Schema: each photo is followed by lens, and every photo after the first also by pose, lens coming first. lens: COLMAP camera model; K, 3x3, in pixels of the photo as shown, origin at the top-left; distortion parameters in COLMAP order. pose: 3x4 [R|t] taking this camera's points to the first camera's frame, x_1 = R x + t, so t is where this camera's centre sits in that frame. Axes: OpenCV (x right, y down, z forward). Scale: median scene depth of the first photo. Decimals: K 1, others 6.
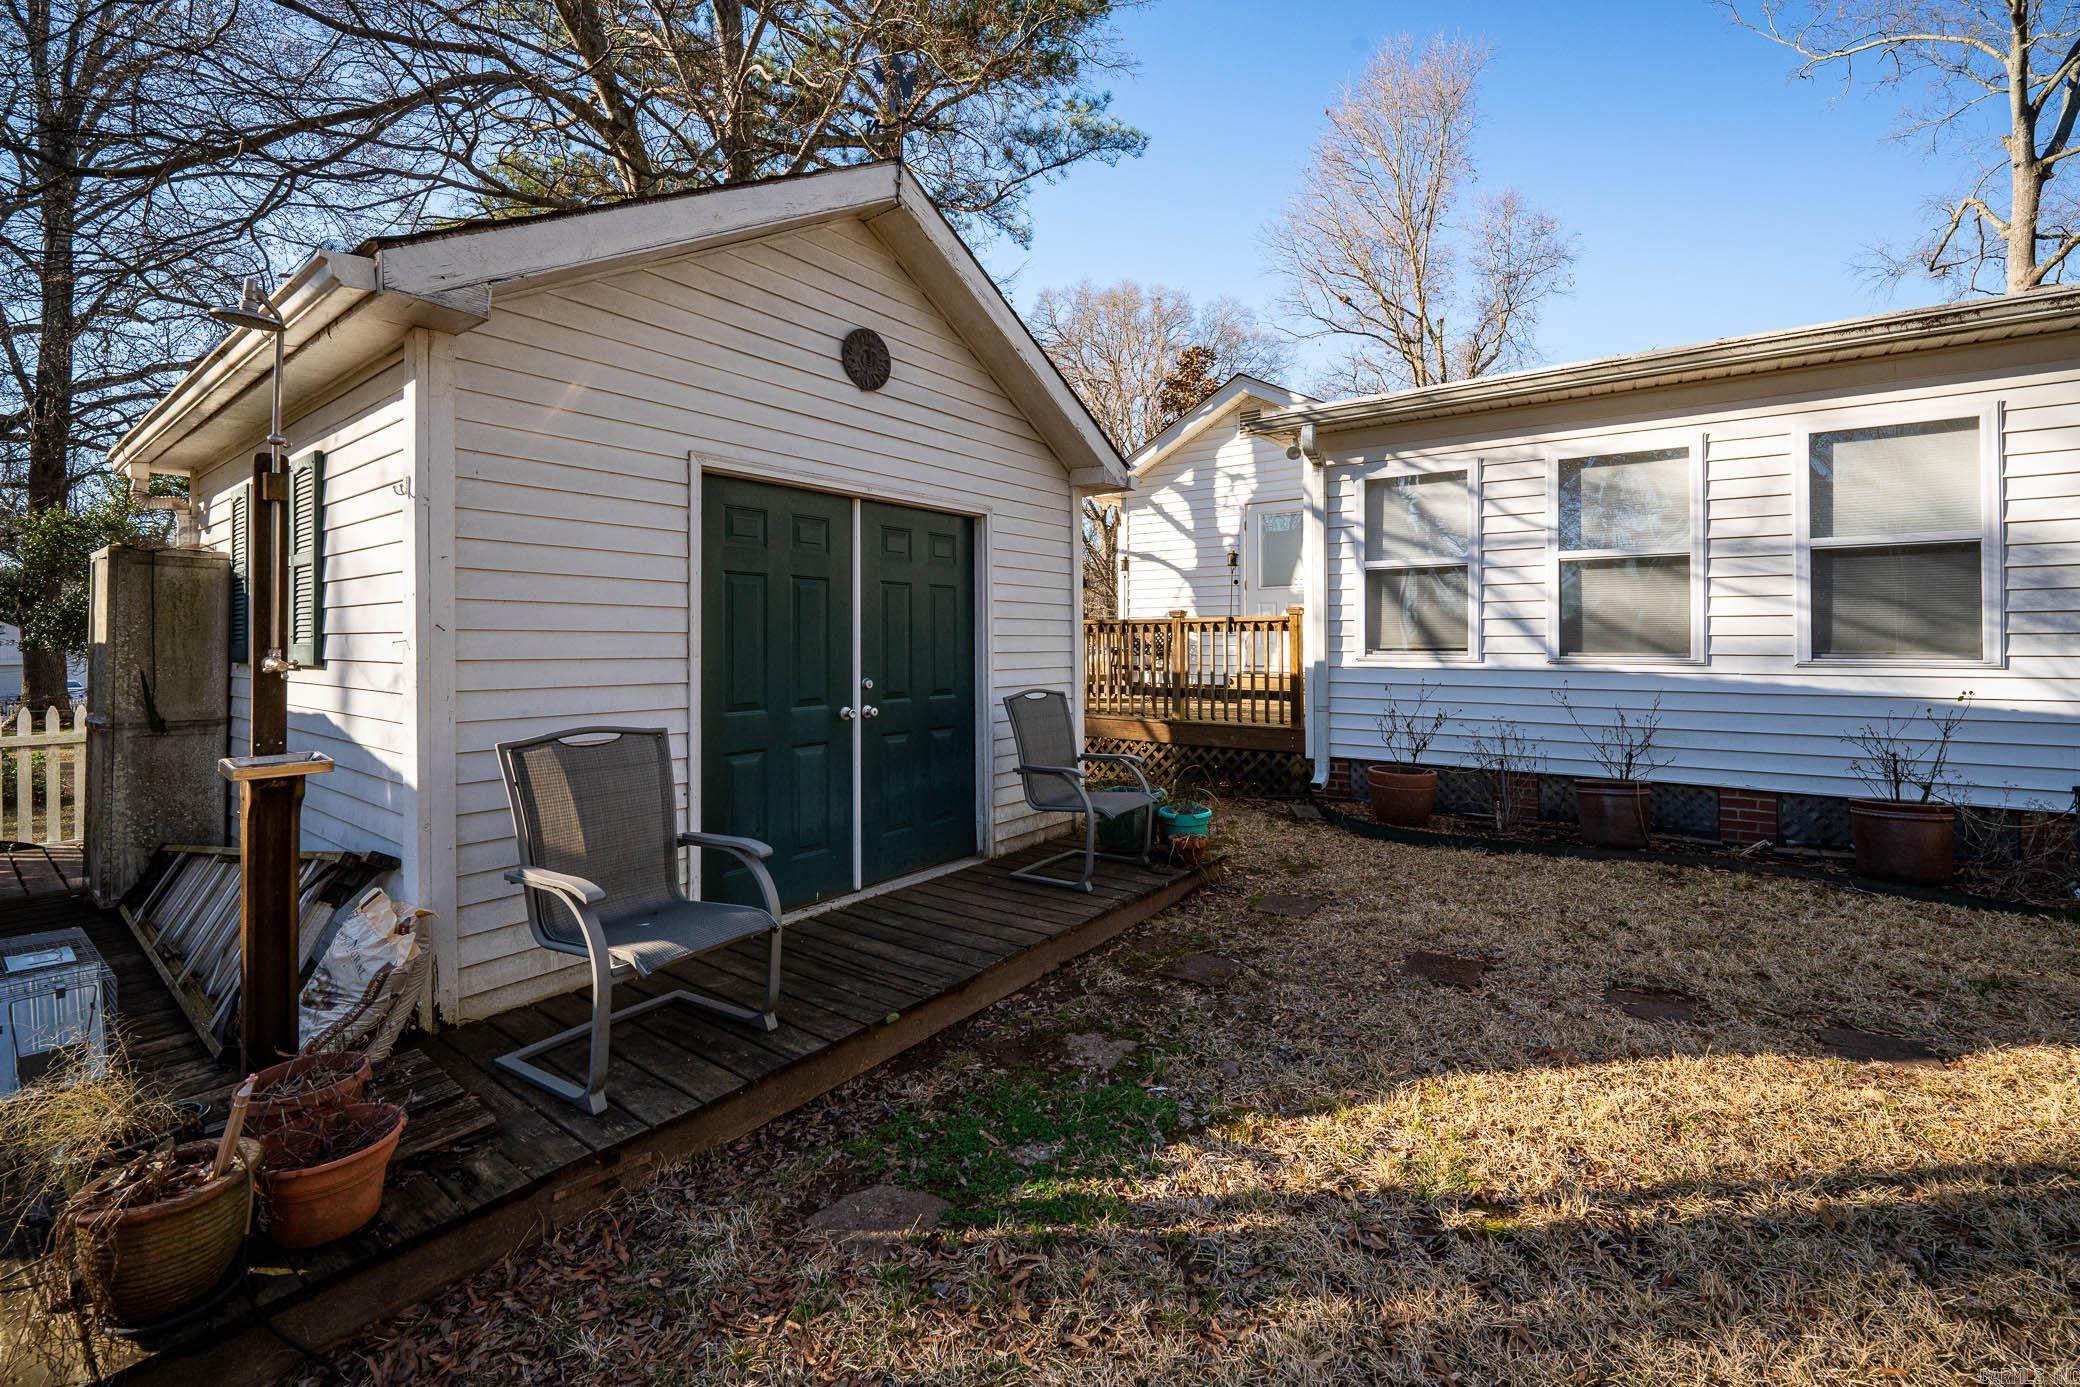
lens RADIAL K [[860.6, 0, 1042.4], [0, 860.6, 638.9], [0, 0, 1]] dist [-0.001742, -0.000137]
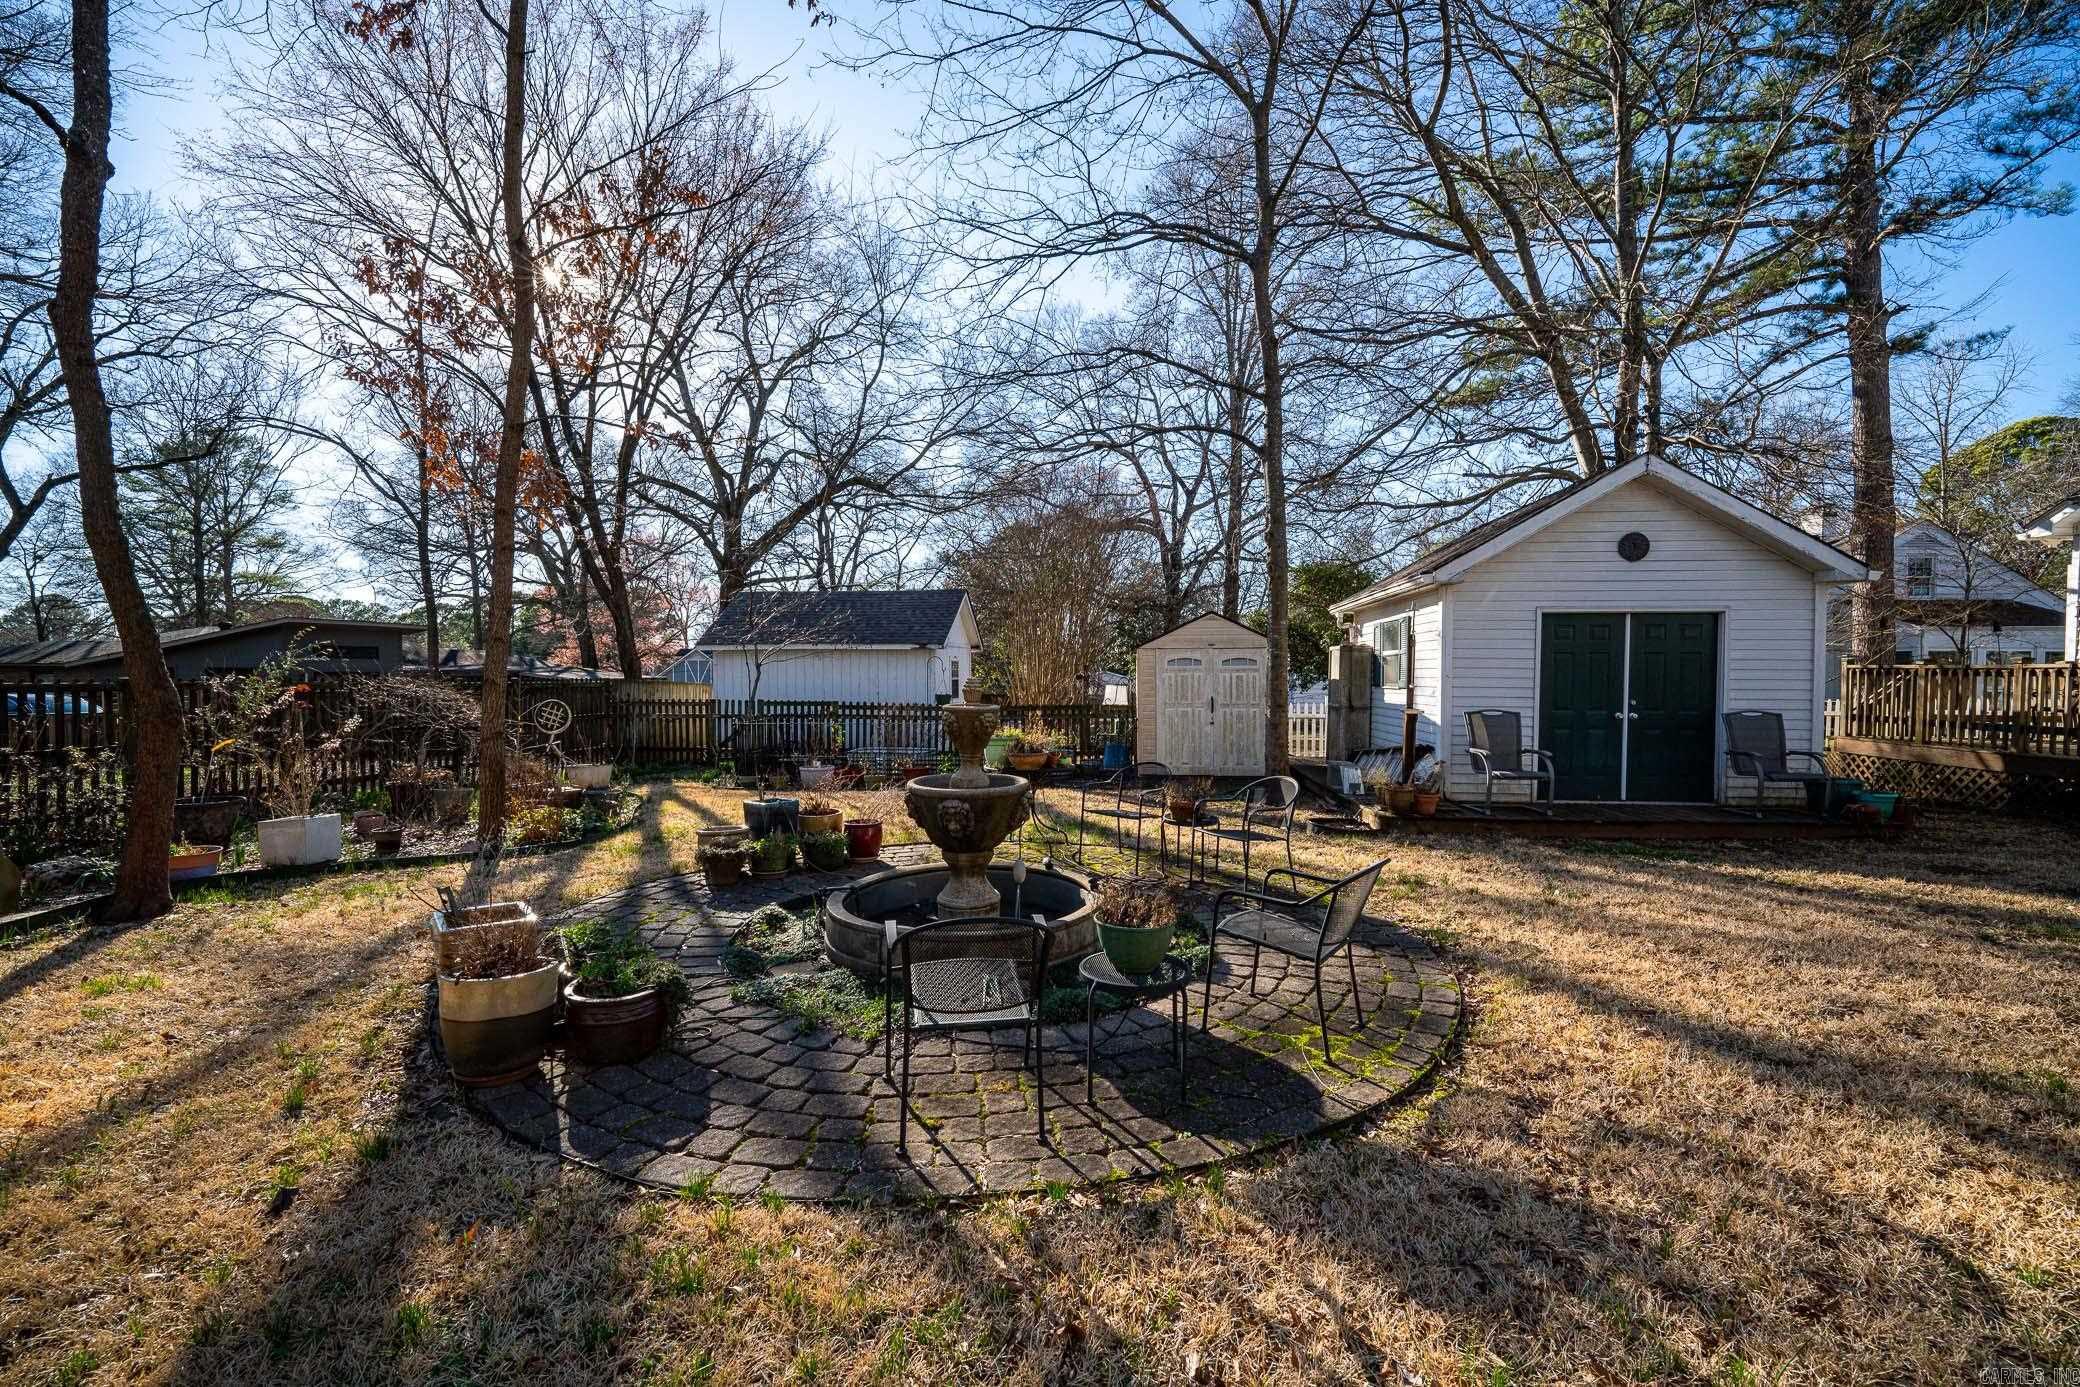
lens RADIAL K [[841.0, 0, 1055.4], [0, 841.0, 690.4], [0, 0, 1]] dist [-0.001804, -0.000361]
pose [[0.521239, 0.021608, -0.853137, 0.572033], [-0.003297, 0.999723, 0.023306, -0.014647], [0.853404, -0.009335, 0.521166, -0.886707]]
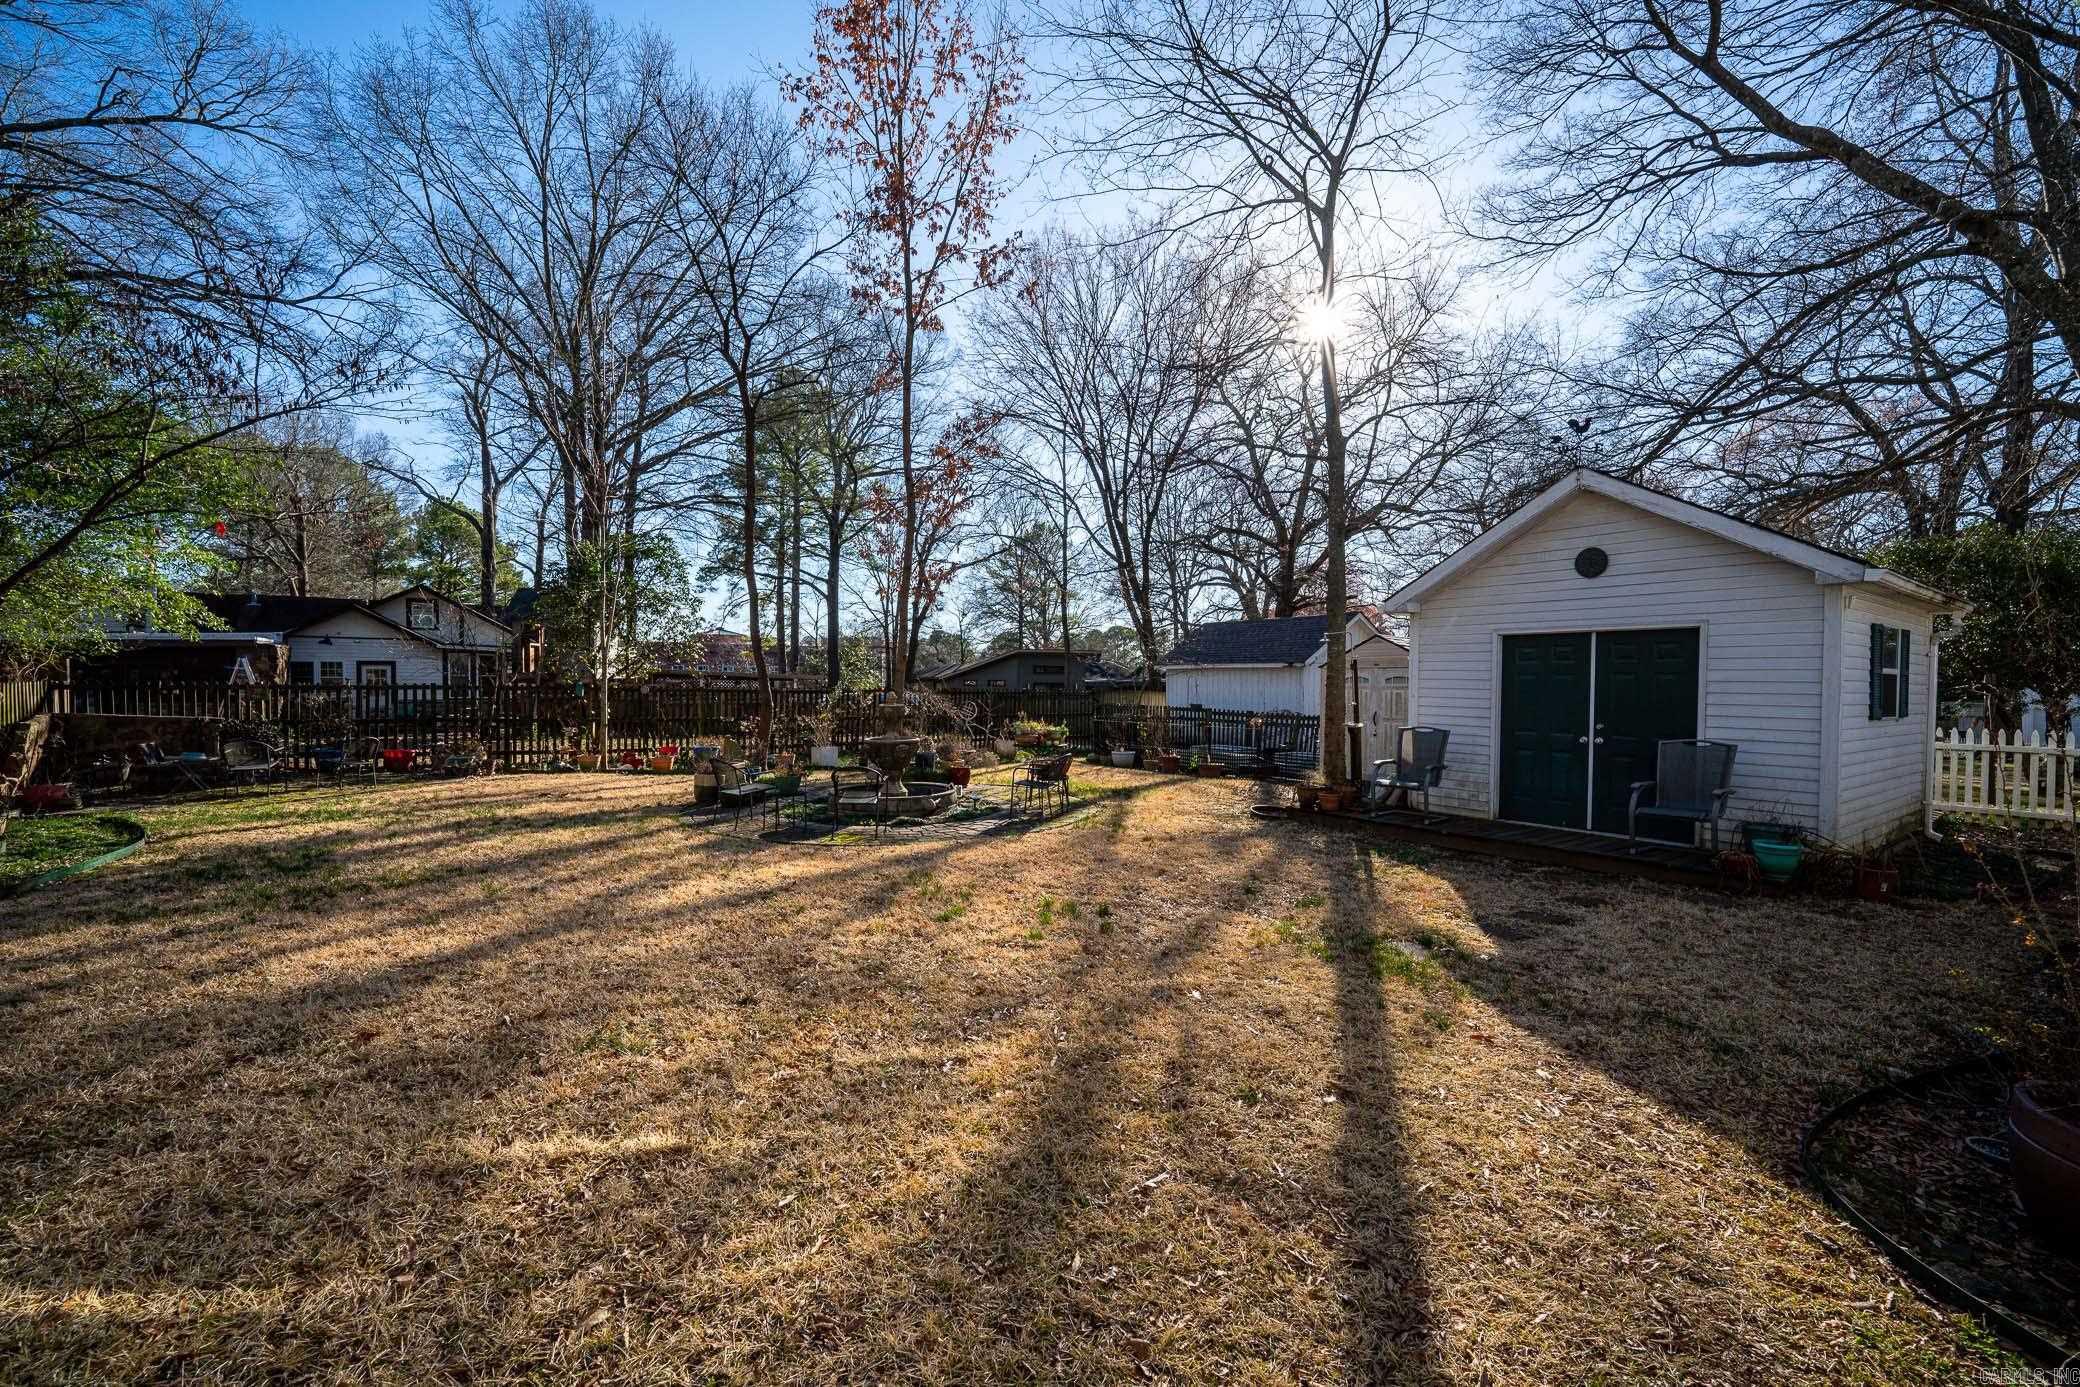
lens RADIAL K [[841.0, 0, 1055.4], [0, 841.0, 690.4], [0, 0, 1]] dist [-0.001804, -0.000361]
pose [[-0.294182, 0.013616, -0.955652, 1.419591], [-0.004628, 0.999867, 0.015670, -0.039810], [0.955738, 0.009032, -0.294079, 0.278943]]
